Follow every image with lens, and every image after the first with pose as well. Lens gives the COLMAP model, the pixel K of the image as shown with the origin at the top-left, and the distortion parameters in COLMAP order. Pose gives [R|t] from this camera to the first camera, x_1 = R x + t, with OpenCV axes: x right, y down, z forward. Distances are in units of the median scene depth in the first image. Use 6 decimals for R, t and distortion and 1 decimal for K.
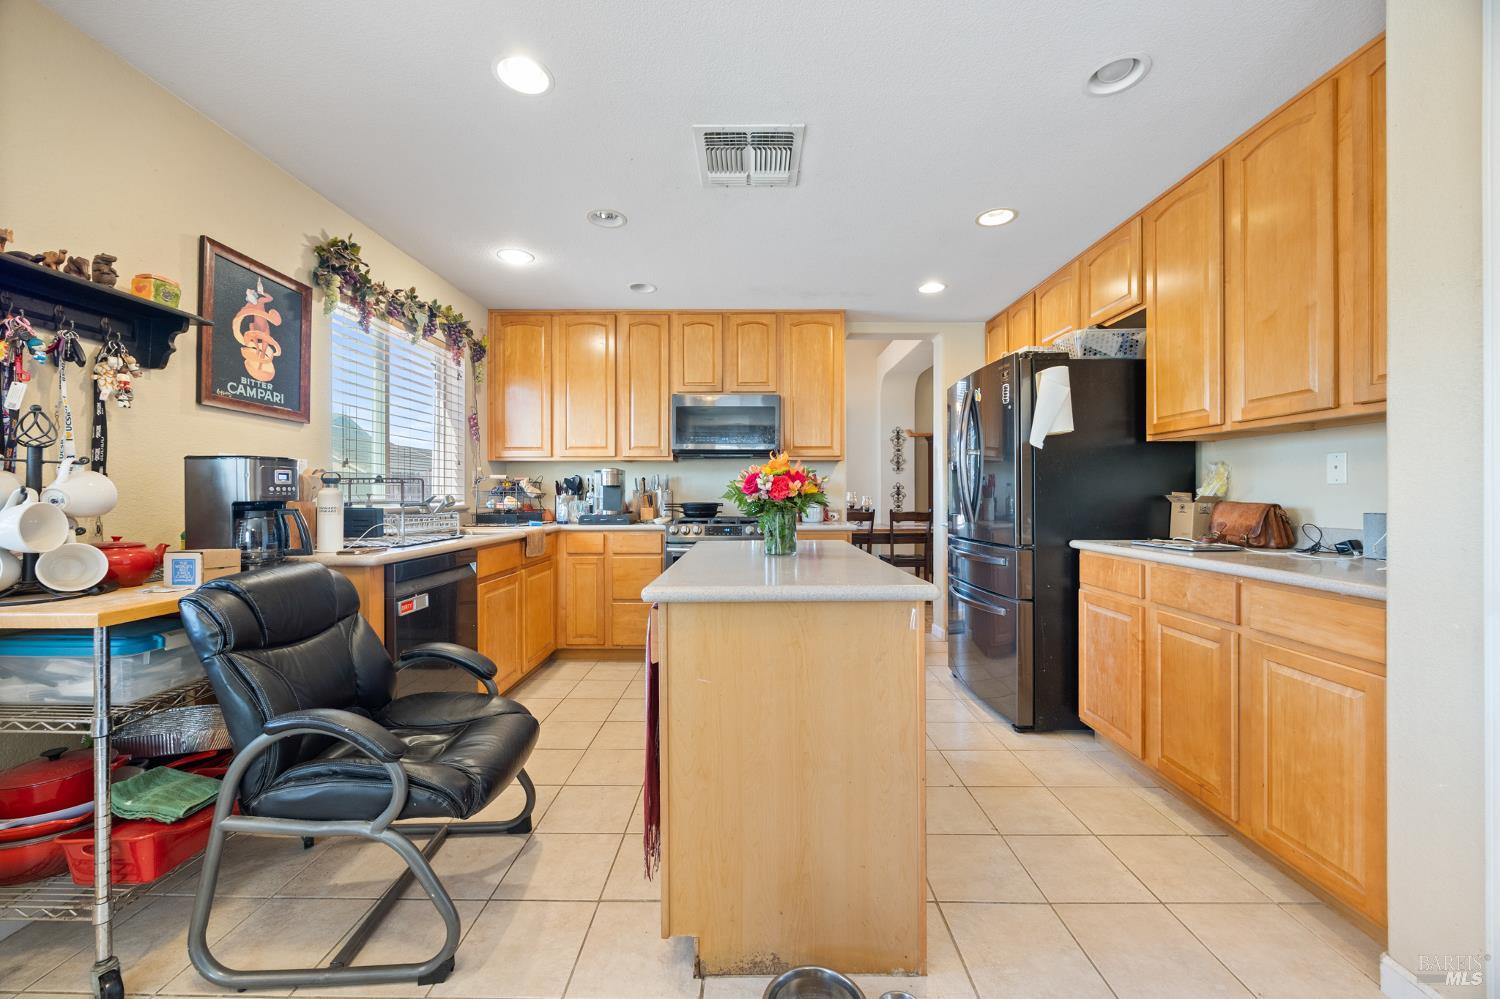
lens RADIAL K [[584.2, 0, 756.5], [0, 584.2, 493.8], [0, 0, 1]] dist [-0.007402, 0.001775]
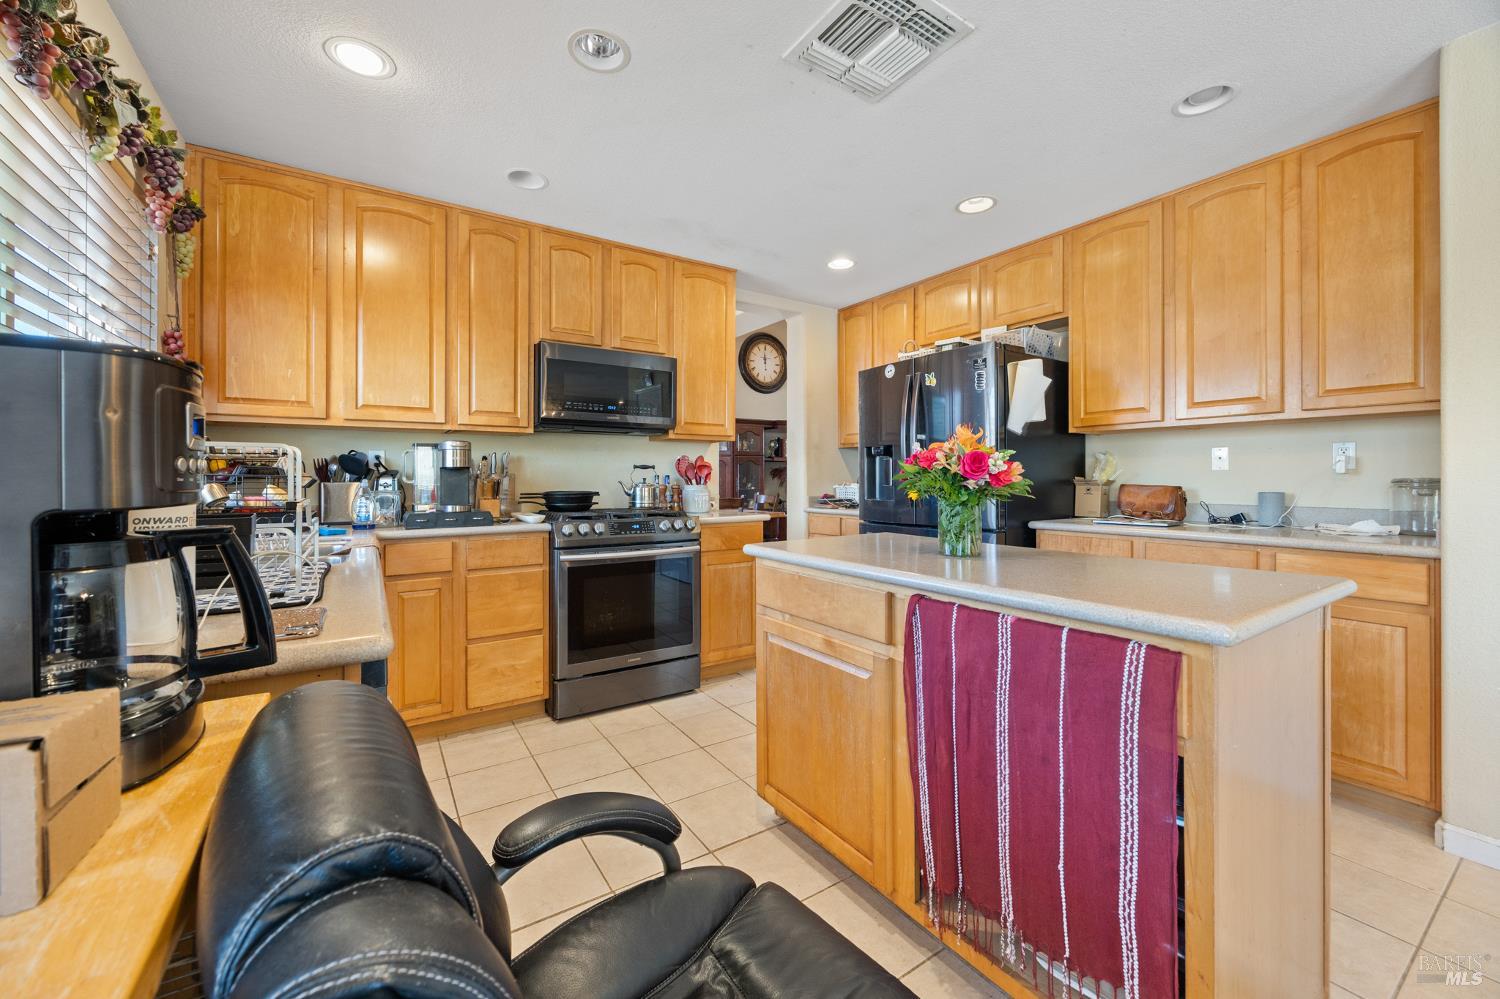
lens RADIAL K [[584.2, 0, 737.5], [0, 584.2, 477.5], [0, 0, 1]] dist [-0.007402, 0.001775]
pose [[0.830124, -0.001357, 0.557578, -0.359261], [0.002540, 0.999996, -0.001347, -0.000824], [-0.557573, 0.002535, 0.830124, 0.283915]]
